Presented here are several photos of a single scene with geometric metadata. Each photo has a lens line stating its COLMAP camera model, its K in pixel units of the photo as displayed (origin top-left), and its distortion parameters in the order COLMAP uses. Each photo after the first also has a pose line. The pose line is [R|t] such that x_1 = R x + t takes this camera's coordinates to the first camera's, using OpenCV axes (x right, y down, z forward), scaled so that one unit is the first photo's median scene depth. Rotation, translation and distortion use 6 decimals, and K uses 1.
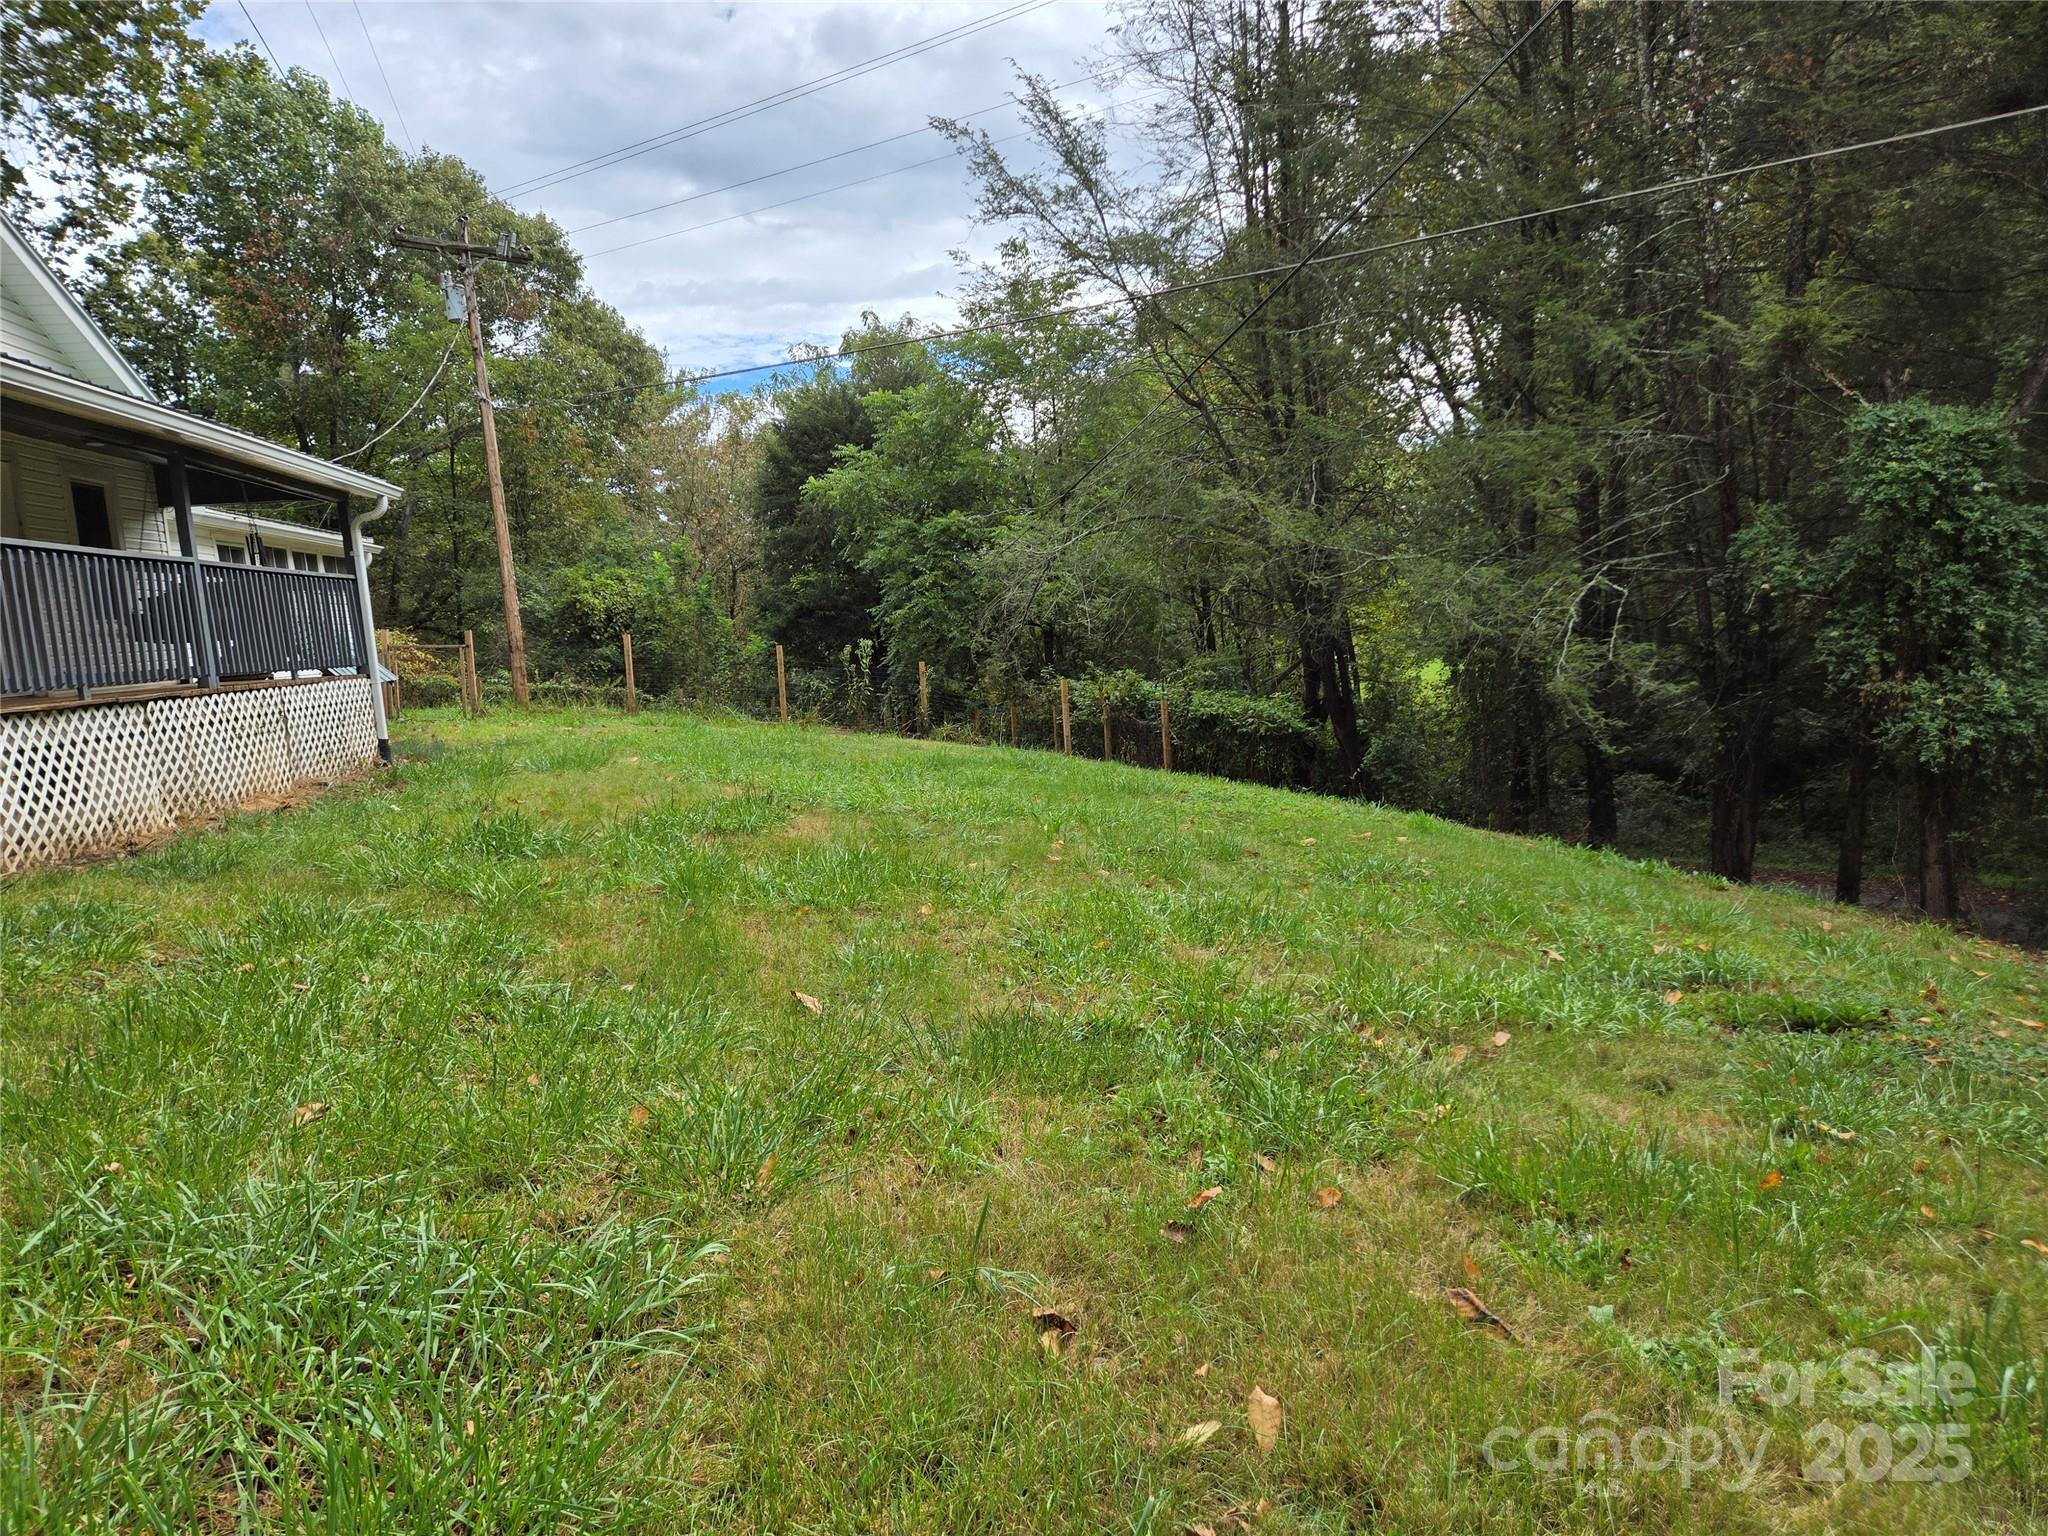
lens RADIAL K [[1370.4, 0, 1028.6], [0, 1370.4, 772.4], [0, 0, 1]] dist [0.066660, -0.058918]
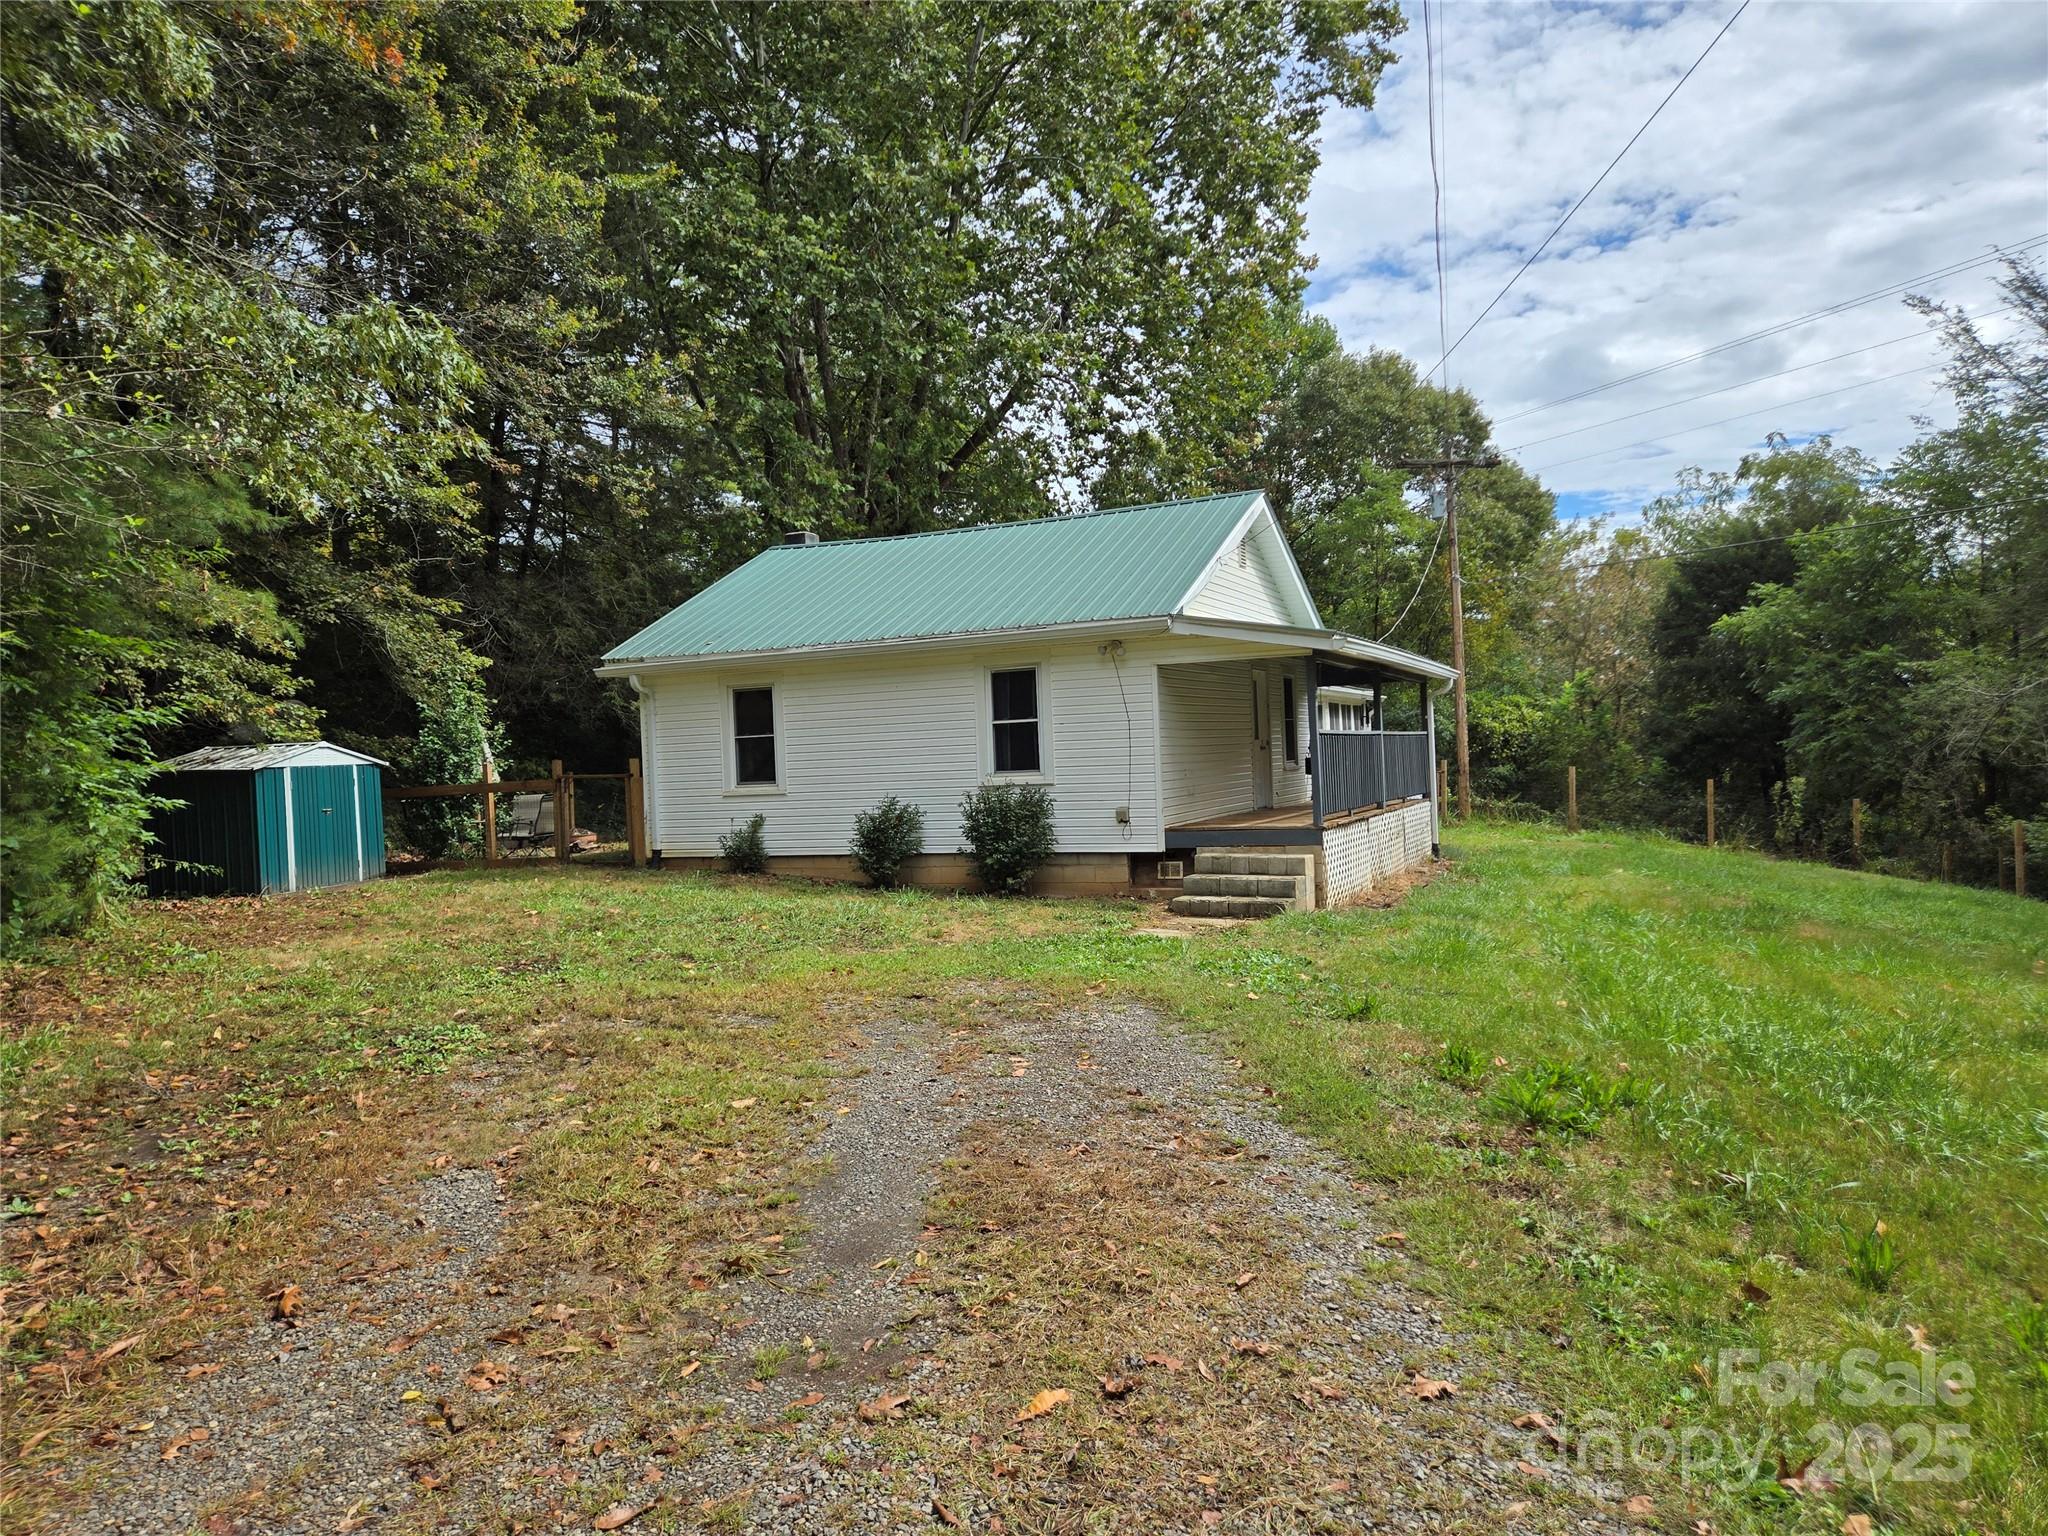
lens RADIAL K [[1370.4, 0, 1015.9], [0, 1370.4, 803.7], [0, 0, 1]] dist [0.066660, -0.058918]
pose [[0.837252, 0.049735, -0.544551, -0.023901], [-0.077825, 0.996556, -0.028639, 0.004222], [0.541251, 0.066358, 0.838238, -0.191307]]
